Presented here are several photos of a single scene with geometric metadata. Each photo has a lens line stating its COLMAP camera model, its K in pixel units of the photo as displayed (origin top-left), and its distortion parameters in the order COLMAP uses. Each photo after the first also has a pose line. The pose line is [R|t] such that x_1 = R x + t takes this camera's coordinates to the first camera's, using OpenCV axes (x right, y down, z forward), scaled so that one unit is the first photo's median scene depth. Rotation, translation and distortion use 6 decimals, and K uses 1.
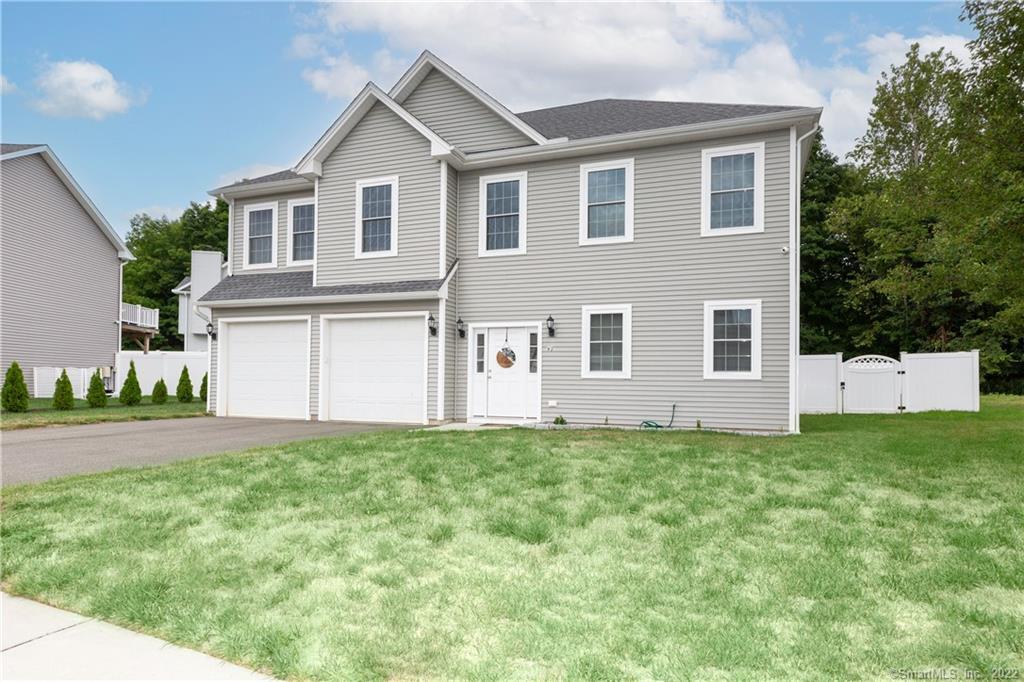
lens RADIAL K [[559.0, 0, 507.4], [0, 559.0, 333.9], [0, 0, 1]] dist [-0.000993, -0.000294]
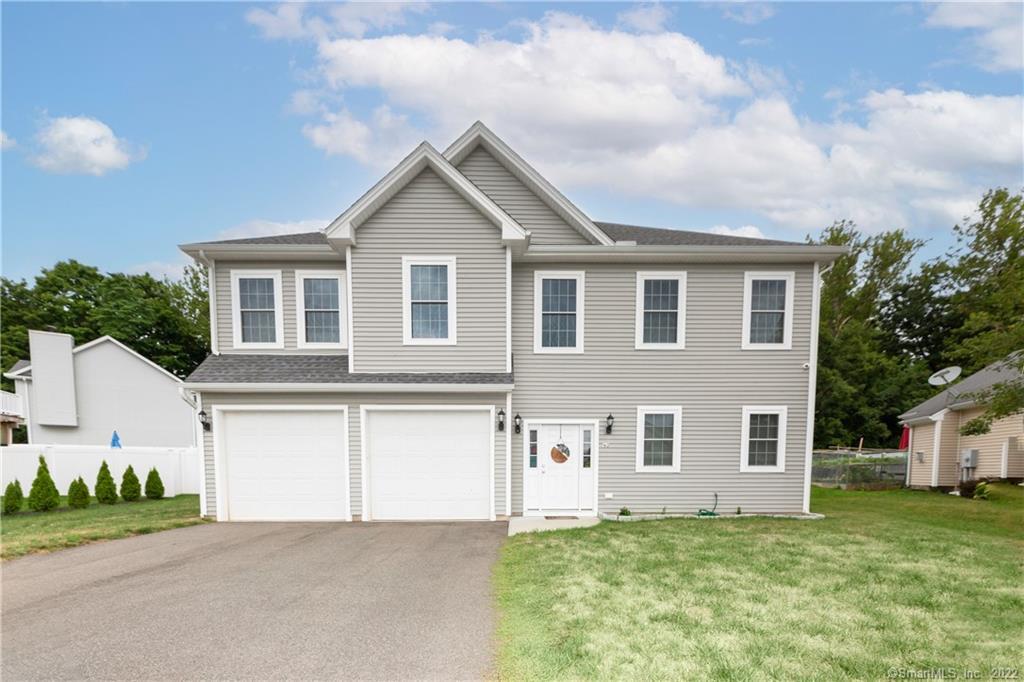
lens RADIAL K [[443.7, 0, 512.7], [0, 443.7, 476.0], [0, 0, 1]] dist [-0.002743, -0.000174]
pose [[0.938468, -0.014918, 0.345043, -0.371449], [-0.018133, 0.995560, 0.092361, 0.009358], [-0.344889, -0.092935, 0.934031, 0.251250]]
